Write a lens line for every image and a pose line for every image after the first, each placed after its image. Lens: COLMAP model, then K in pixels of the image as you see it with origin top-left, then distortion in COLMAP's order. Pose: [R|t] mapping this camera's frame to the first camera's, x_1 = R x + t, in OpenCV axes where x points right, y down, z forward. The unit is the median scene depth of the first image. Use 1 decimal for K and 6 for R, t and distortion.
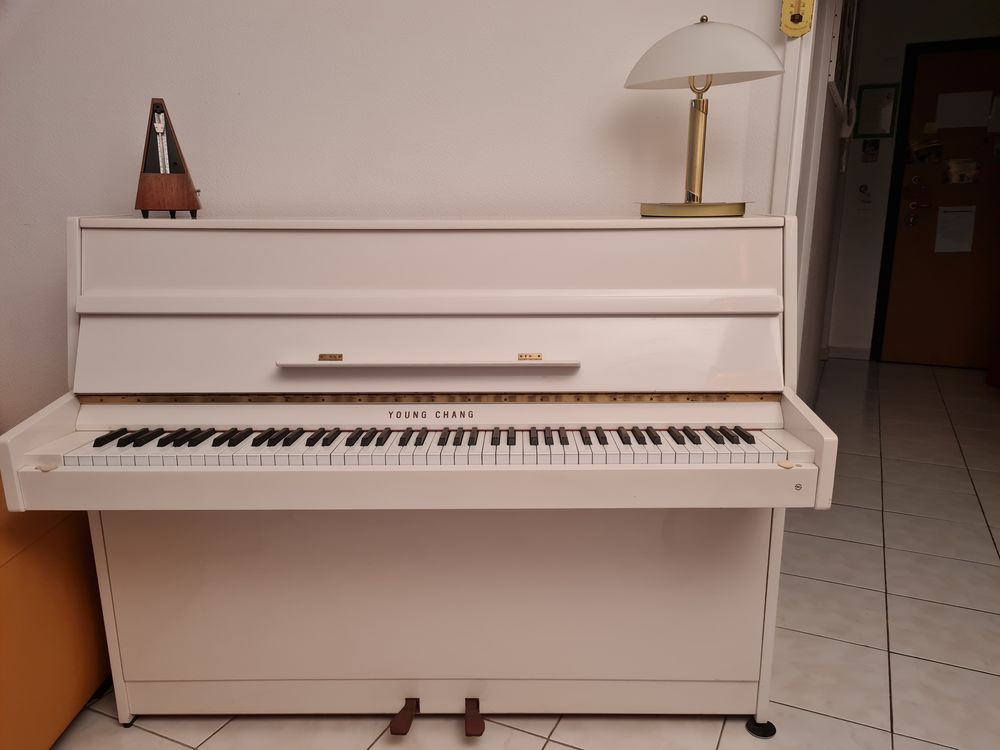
lens RADIAL K [[749.2, 0, 504.7], [0, 749.2, 382.6], [0, 0, 1]] dist [0.051923, 0.006724]
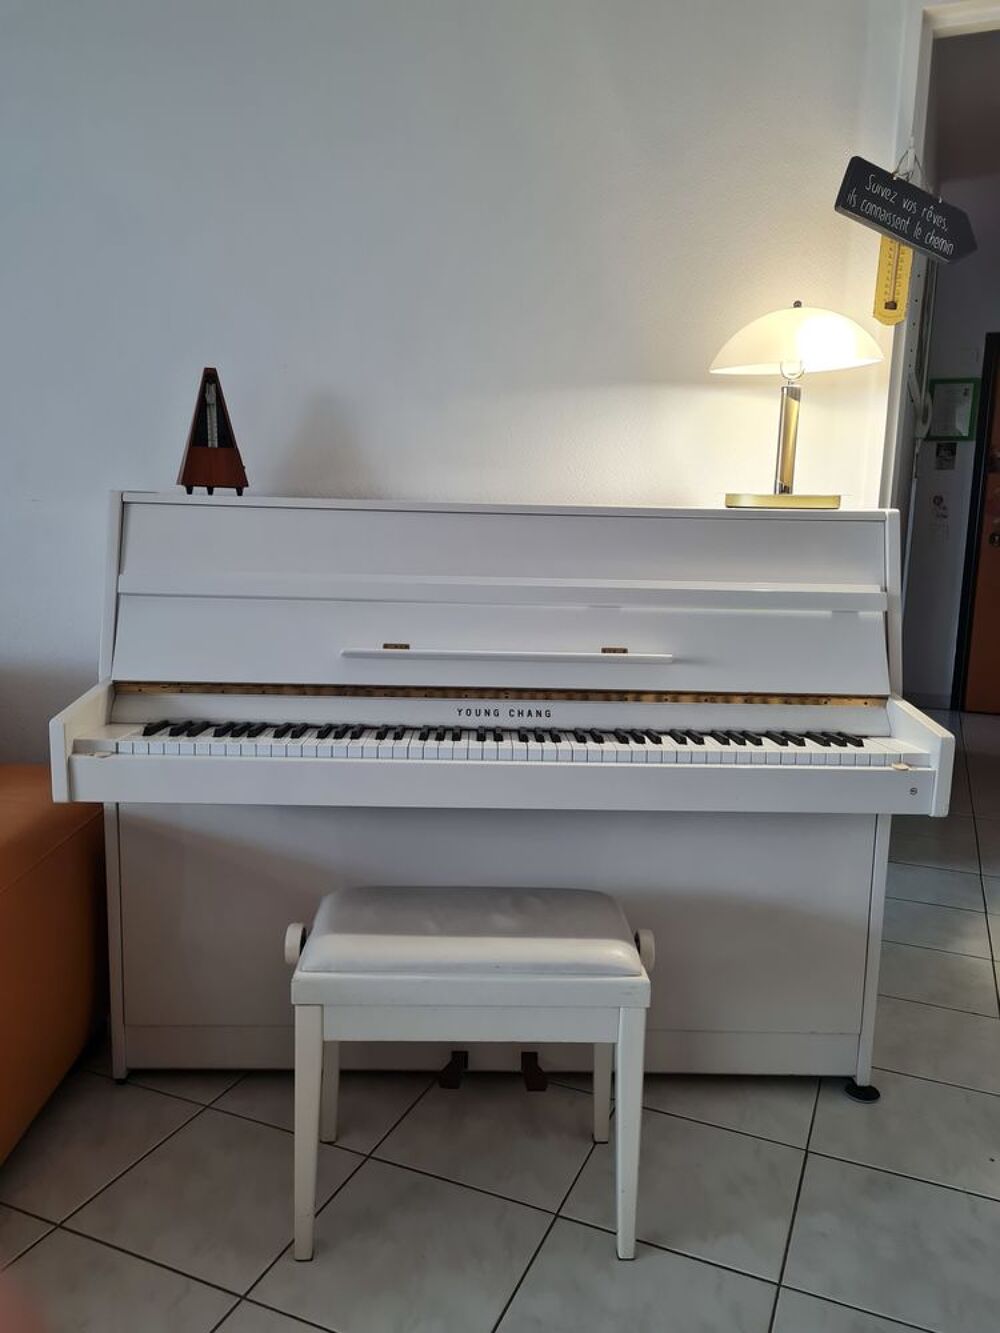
lens RADIAL K [[998.7, 0, 493.6], [0, 998.7, 663.1], [0, 0, 1]] dist [0.051923, 0.006724]
pose [[0.999225, 0.022321, 0.032431, -0.142230], [-0.019473, 0.996136, -0.085632, 0.081272], [-0.034217, 0.084935, 0.995799, -0.196499]]
